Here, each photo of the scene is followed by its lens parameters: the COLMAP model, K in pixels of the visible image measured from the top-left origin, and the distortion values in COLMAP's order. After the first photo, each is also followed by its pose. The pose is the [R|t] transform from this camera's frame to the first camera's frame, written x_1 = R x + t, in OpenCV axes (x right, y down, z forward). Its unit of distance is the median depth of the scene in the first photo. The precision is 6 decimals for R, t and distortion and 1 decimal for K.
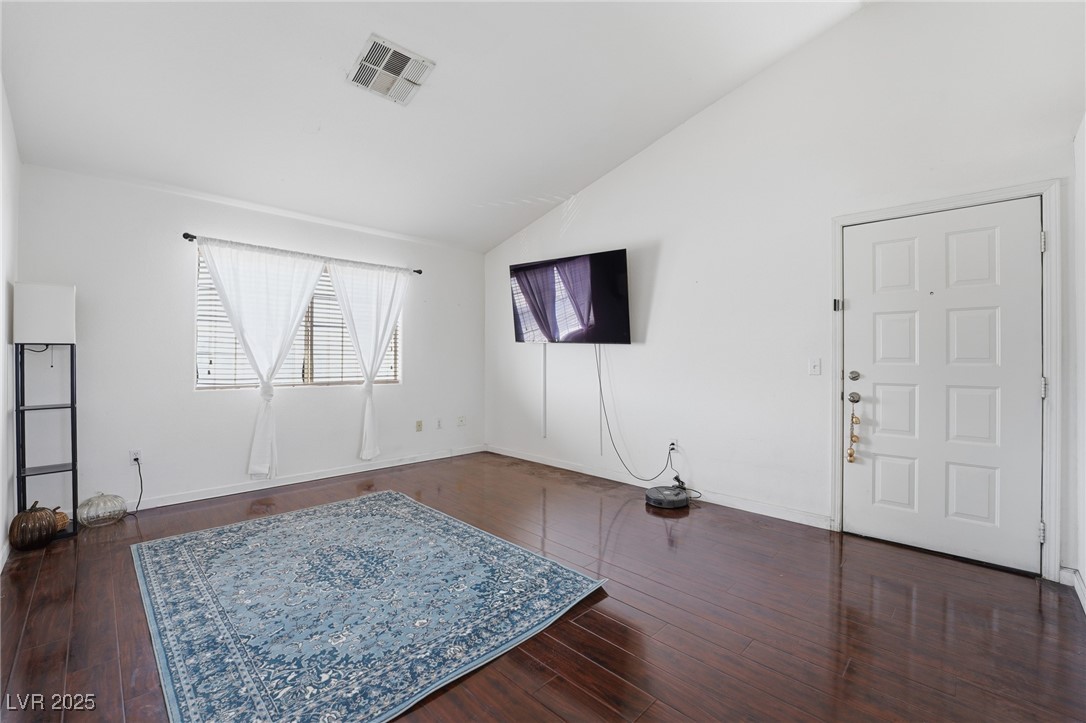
lens RADIAL K [[452.7, 0, 542.6], [0, 452.7, 357.0], [0, 0, 1]] dist [-0.025313, 0.000309]
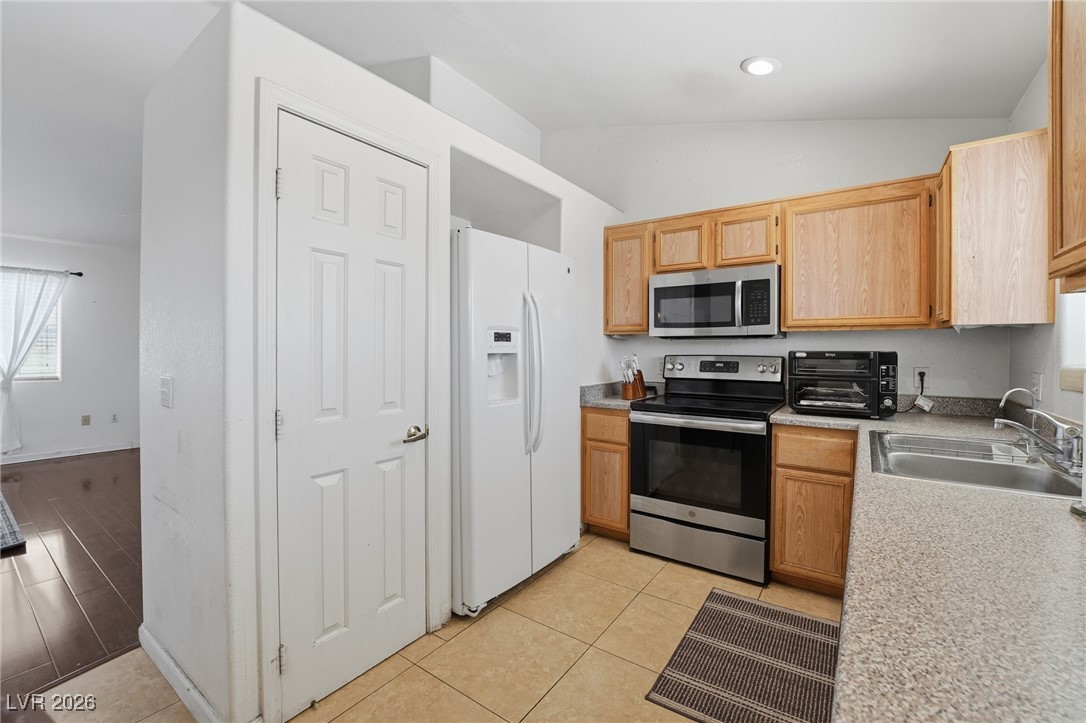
lens RADIAL K [[452.1, 0, 541.6], [0, 452.1, 352.9], [0, 0, 1]] dist [-0.028497, -0.000066]
pose [[0.987392, -0.001053, 0.158290, 0.976809], [-0.000801, 0.999932, 0.011646, -0.027228], [-0.158292, -0.011626, 0.987324, -0.279030]]
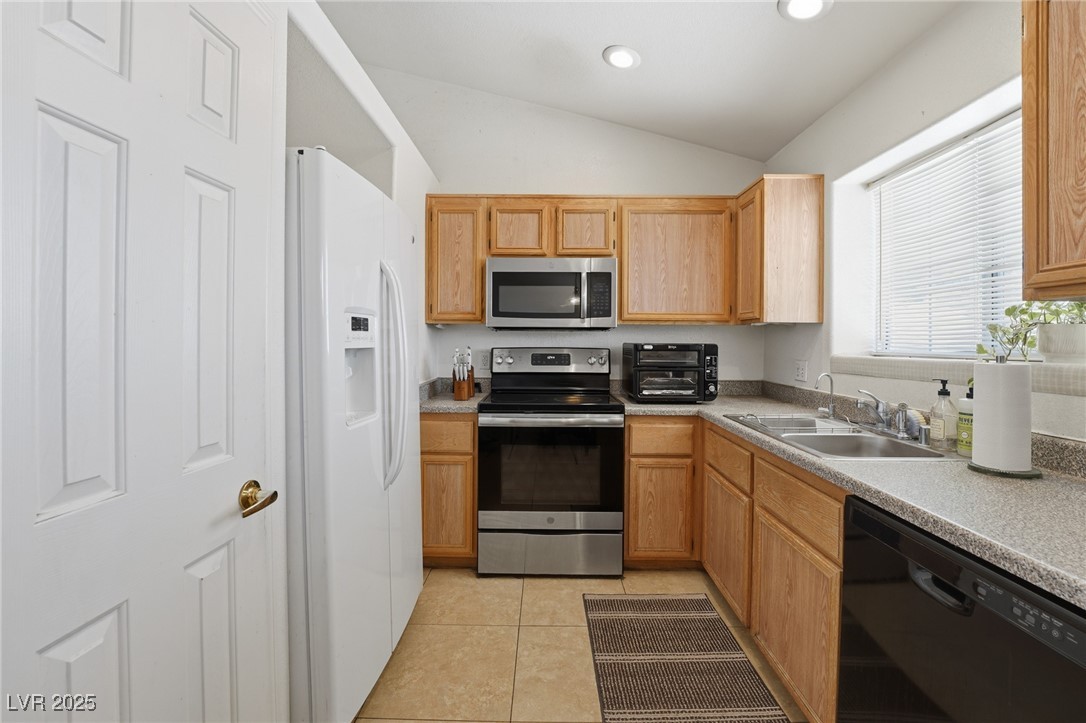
lens RADIAL K [[460.4, 0, 541.6], [0, 460.4, 344.3], [0, 0, 1]] dist [-0.026179, 0.000908]
pose [[0.719783, -0.004445, 0.694185, 0.832690], [-0.005464, 0.999912, 0.012068, -0.029413], [-0.694178, -0.012479, 0.719695, -0.060604]]
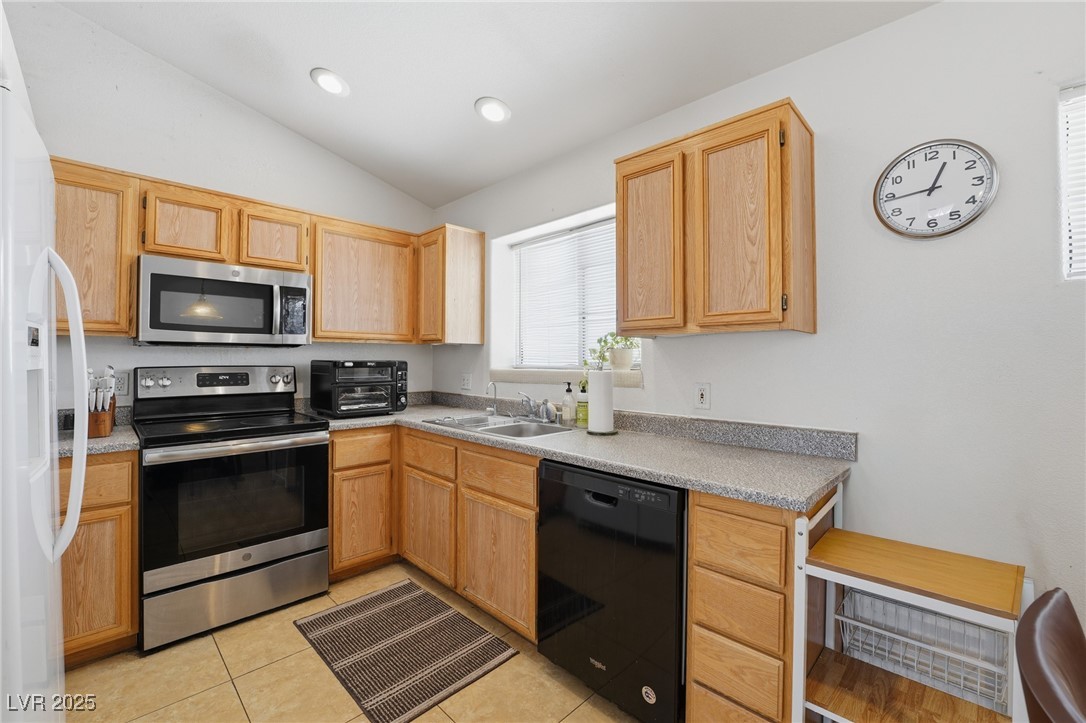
lens RADIAL K [[451.8, 0, 539.7], [0, 451.8, 353.6], [0, 0, 1]] dist [-0.024230, 0.000231]
pose [[0.007742, 0.008048, 0.999938, 0.703159], [-0.006221, 0.999949, -0.008000, -0.030776], [-0.999951, -0.006159, 0.007792, 0.031009]]
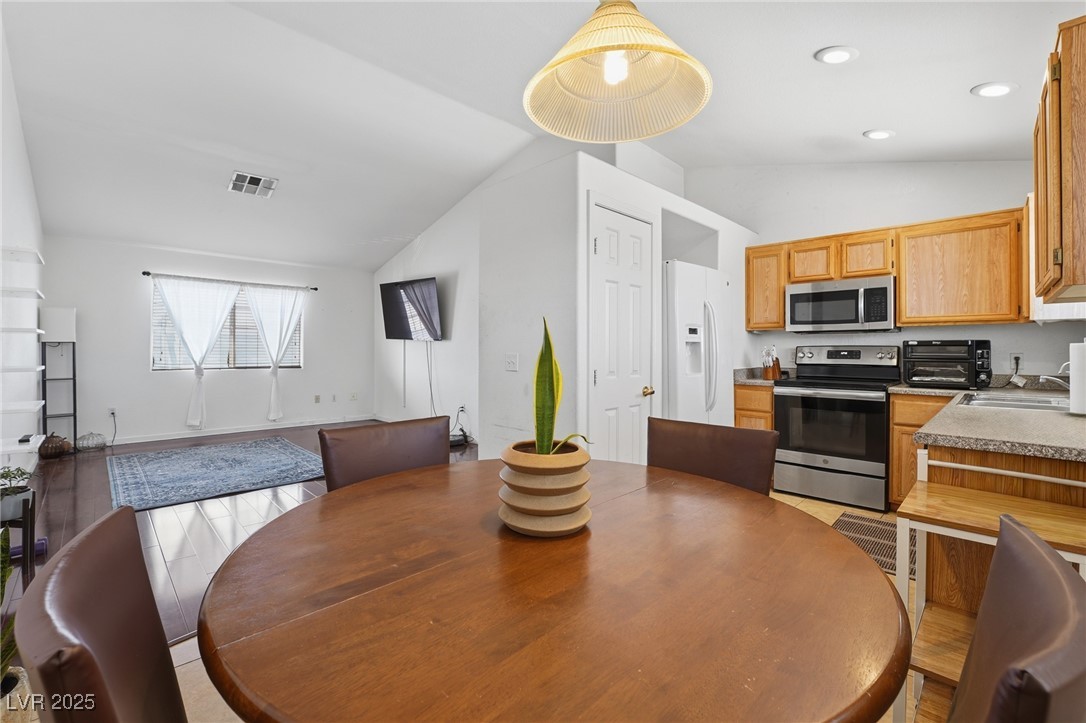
lens RADIAL K [[462.3, 0, 542.2], [0, 462.3, 349.4], [0, 0, 1]] dist [-0.027429, 0.000436]
pose [[0.999935, 0.000009, -0.011444, 0.692799], [-0.000004, 1.000000, 0.000449, -0.001879], [0.011444, -0.000449, 0.999934, -0.649990]]
